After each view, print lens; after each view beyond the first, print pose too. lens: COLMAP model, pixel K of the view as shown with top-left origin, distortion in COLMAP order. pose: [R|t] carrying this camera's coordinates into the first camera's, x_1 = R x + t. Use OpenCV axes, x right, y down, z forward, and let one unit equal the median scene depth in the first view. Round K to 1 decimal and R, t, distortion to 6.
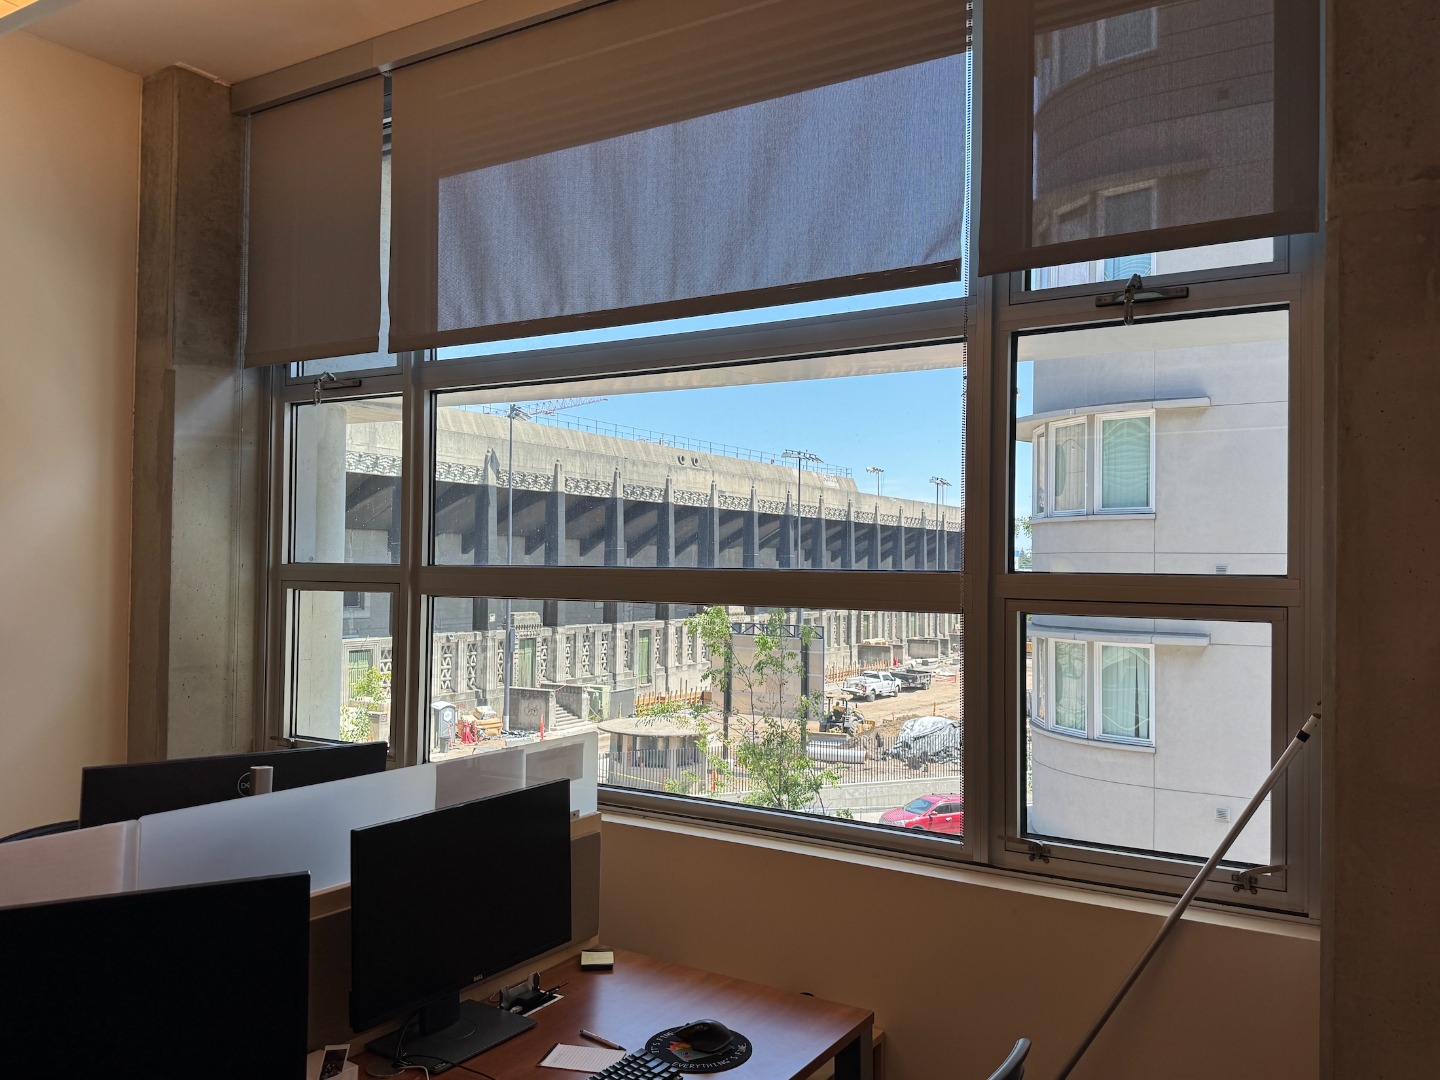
lens RADIAL K [[1163.7, 0, 720.0], [0, 1163.7, 540.0], [0, 0, 1]] dist [0.003440, 0.001011]
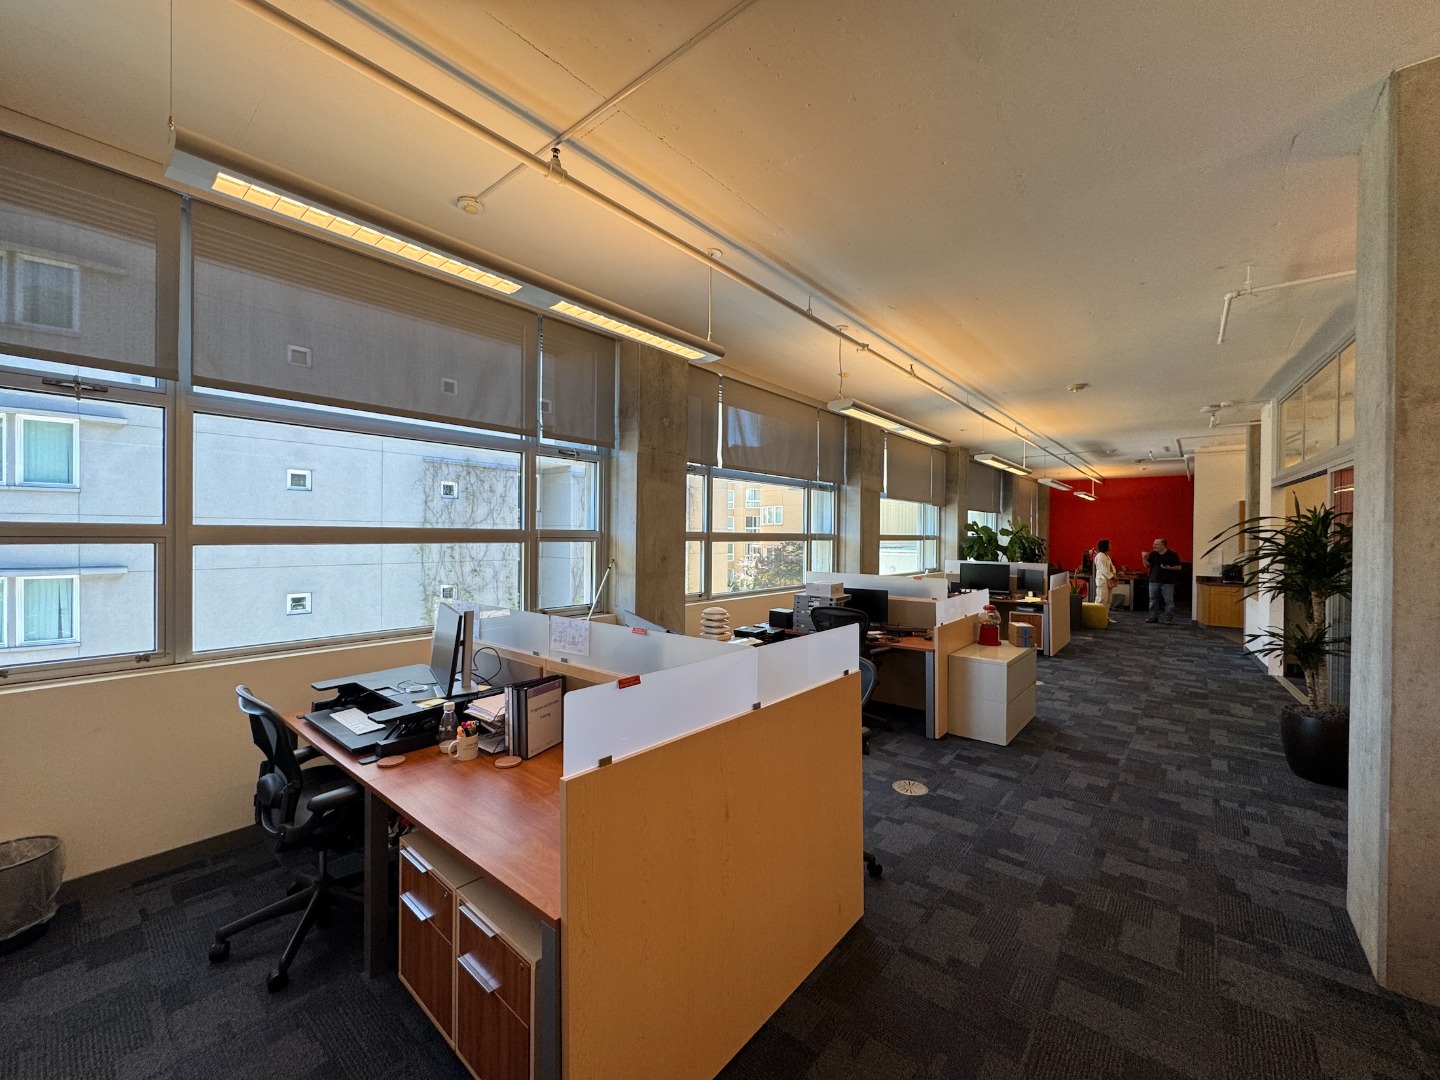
lens RADIAL K [[578.1, 0, 719.8], [0, 578.1, 537.5], [0, 0, 1]] dist [-0.003084, 0.000197]
pose [[0.155275, -0.015451, 0.987750, -0.245078], [-0.031323, 0.999298, 0.020556, -0.000772], [-0.987375, -0.034131, 0.154682, 0.059026]]
